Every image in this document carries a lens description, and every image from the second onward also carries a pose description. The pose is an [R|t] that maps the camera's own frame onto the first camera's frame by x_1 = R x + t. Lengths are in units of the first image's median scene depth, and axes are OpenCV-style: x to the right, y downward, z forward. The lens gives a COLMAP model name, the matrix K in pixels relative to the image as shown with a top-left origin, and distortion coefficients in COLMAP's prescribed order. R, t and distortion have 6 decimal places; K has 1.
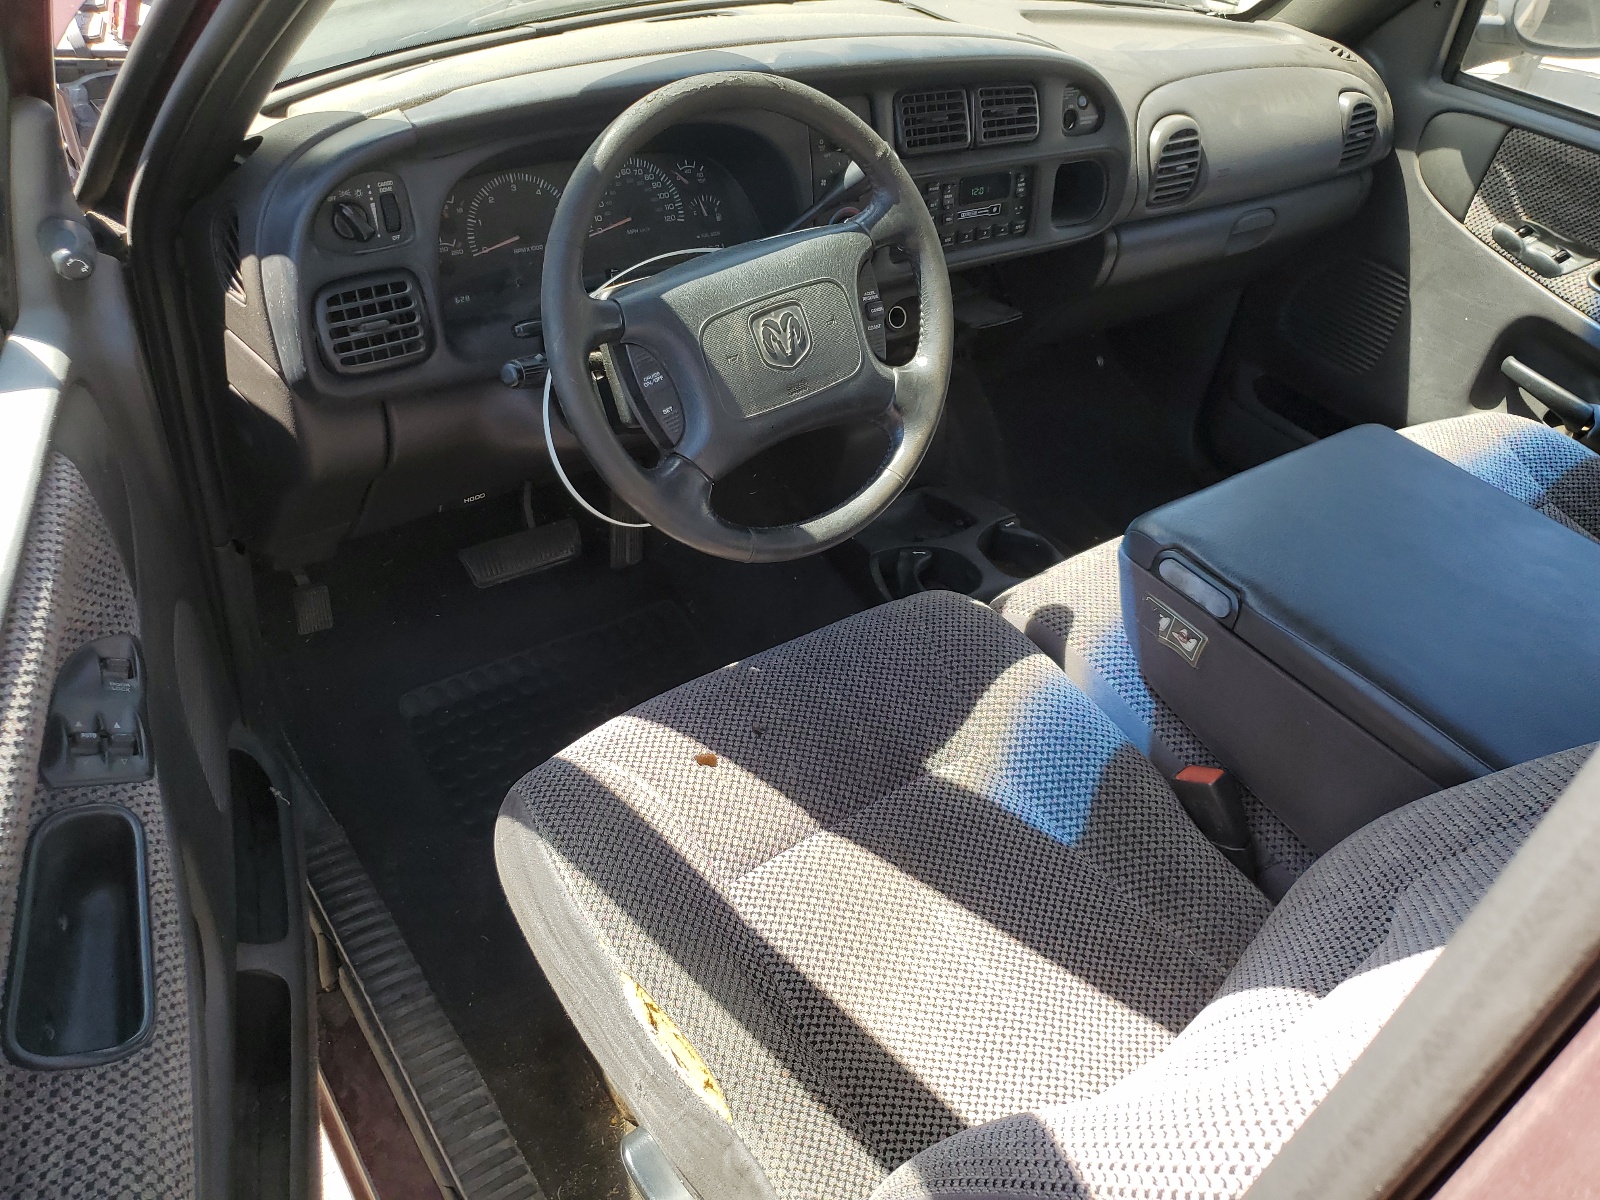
lens RADIAL K [[1235.7, 0, 797.5], [0, 1235.7, 566.1], [0, 0, 1]] dist [-0.001086, 0.009662]
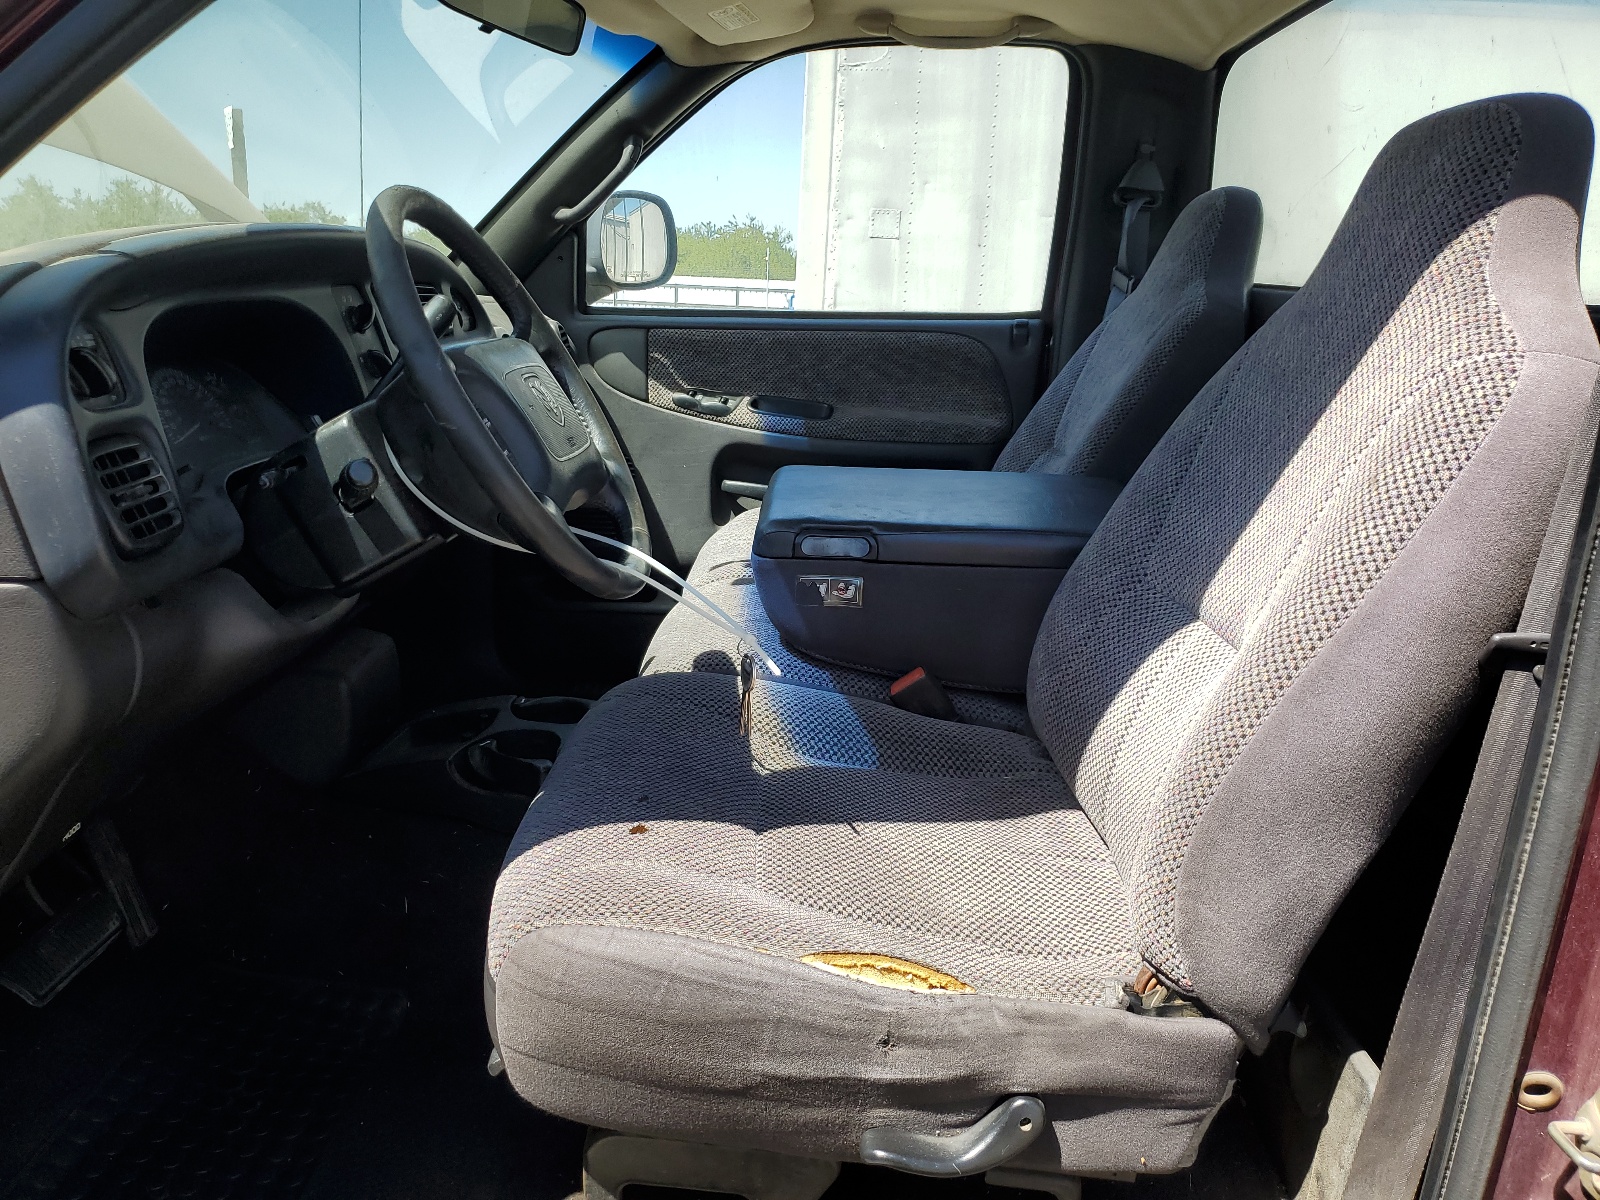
lens RADIAL K [[1231.6, 0, 800.0], [0, 1231.6, 600.0], [0, 0, 1]] dist [0.005074, -0.000719]
pose [[0.597367, -0.289886, 0.747742, -0.441146], [0.513682, 0.854320, -0.079172, 0.096139], [-0.615860, 0.431396, 0.659252, 0.139064]]
